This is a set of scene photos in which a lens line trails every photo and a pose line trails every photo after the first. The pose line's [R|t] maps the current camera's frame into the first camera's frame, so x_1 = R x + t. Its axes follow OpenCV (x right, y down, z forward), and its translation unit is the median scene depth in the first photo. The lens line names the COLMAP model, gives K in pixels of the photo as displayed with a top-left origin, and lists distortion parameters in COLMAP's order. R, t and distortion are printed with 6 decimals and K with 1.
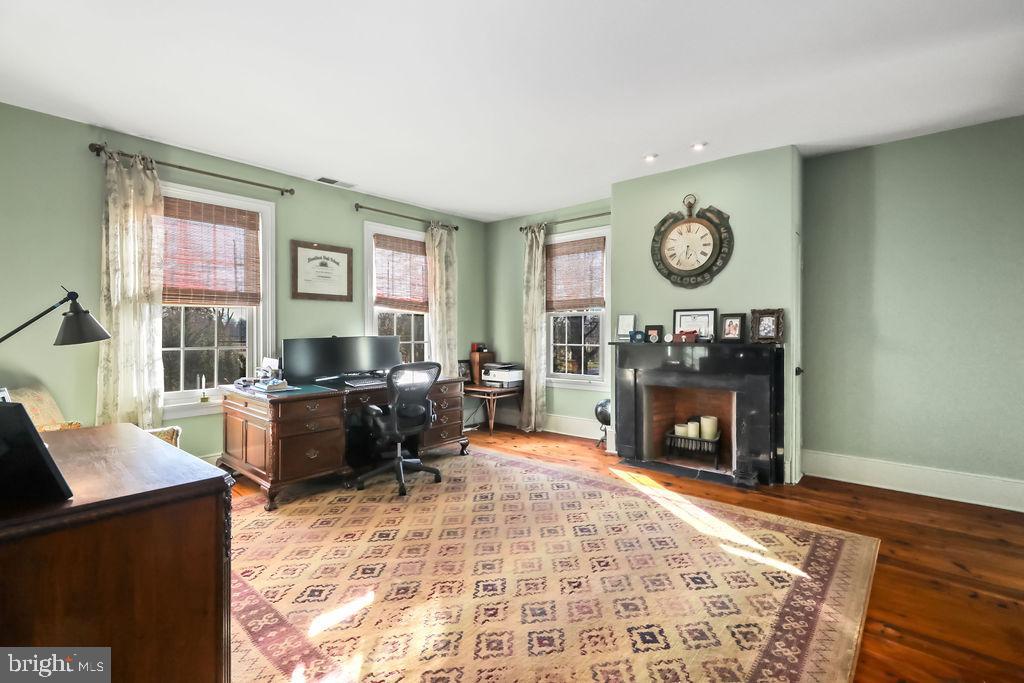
lens RADIAL K [[467.6, 0, 517.0], [0, 467.6, 331.2], [0, 0, 1]] dist [-0.000179, 0.000177]
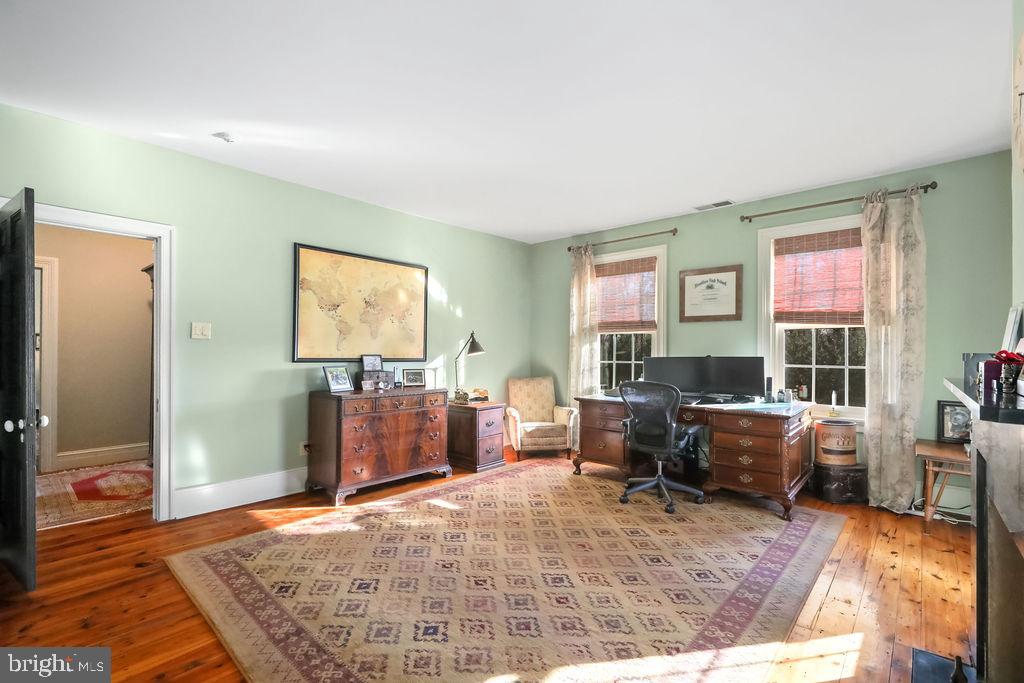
lens RADIAL K [[467.6, 0, 516.9], [0, 467.6, 349.4], [0, 0, 1]] dist [-0.000179, 0.000177]
pose [[-0.032930, 0.002725, -0.999454, 0.817814], [-0.005609, 0.999980, 0.002911, -0.005237], [0.999442, 0.005702, -0.032914, 0.764043]]
